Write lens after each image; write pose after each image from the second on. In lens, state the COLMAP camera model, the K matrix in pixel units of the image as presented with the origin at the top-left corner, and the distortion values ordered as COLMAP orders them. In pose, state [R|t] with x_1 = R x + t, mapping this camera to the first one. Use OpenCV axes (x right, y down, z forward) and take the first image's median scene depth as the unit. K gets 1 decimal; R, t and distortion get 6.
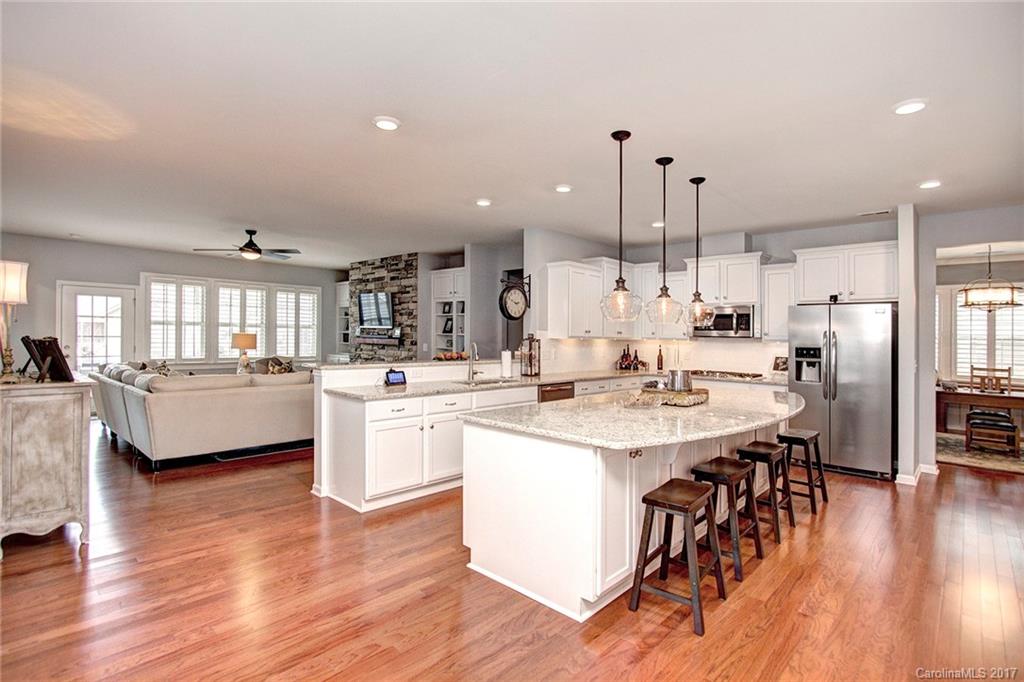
lens RADIAL K [[494.3, 0, 511.8], [0, 494.3, 334.4], [0, 0, 1]] dist [-0.010725, 0.000222]
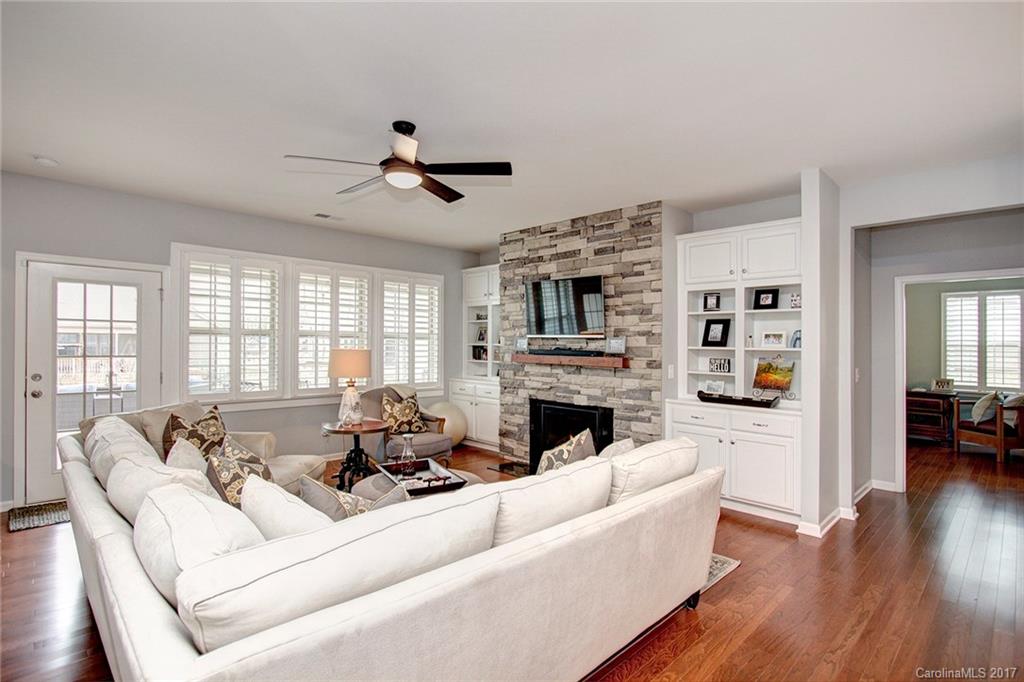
lens RADIAL K [[497.5, 0, 532.5], [0, 497.5, 349.6], [0, 0, 1]] dist [-0.035648, 0.000503]
pose [[0.999775, -0.006732, -0.020134, -0.313789], [0.007009, 0.999881, 0.013731, -0.007741], [0.020039, -0.013869, 0.999703, 0.426096]]
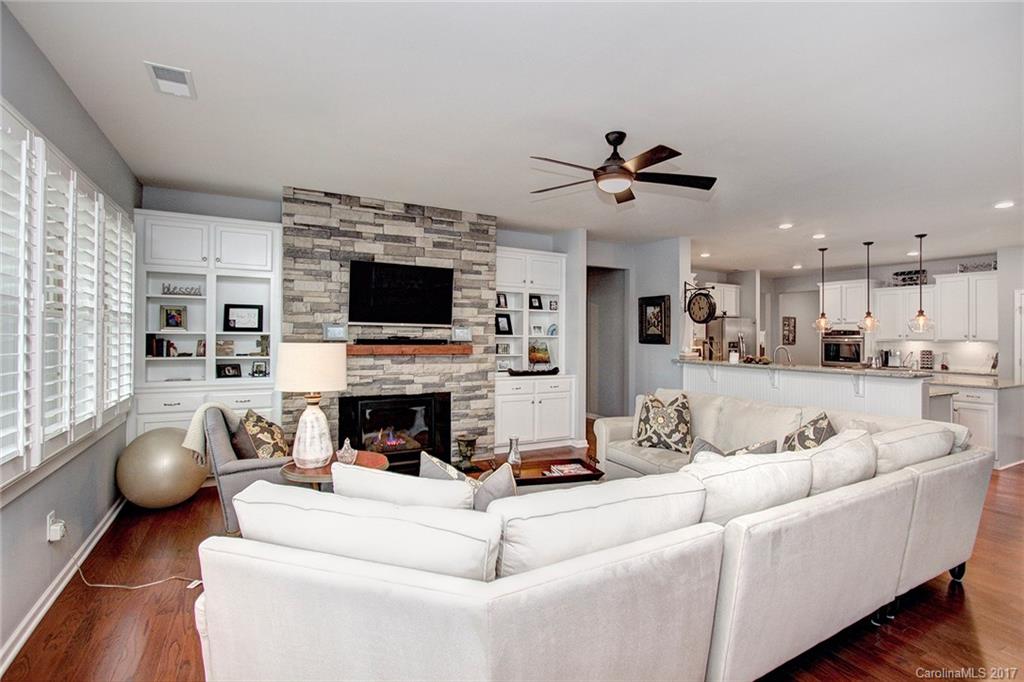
lens RADIAL K [[494.3, 0, 511.8], [0, 494.3, 334.4], [0, 0, 1]] dist [-0.010725, 0.000222]
pose [[0.312939, -0.013601, 0.949676, -0.800819], [-0.007952, 0.999825, 0.016939, -0.014896], [-0.949740, -0.012853, 0.312776, 0.737097]]
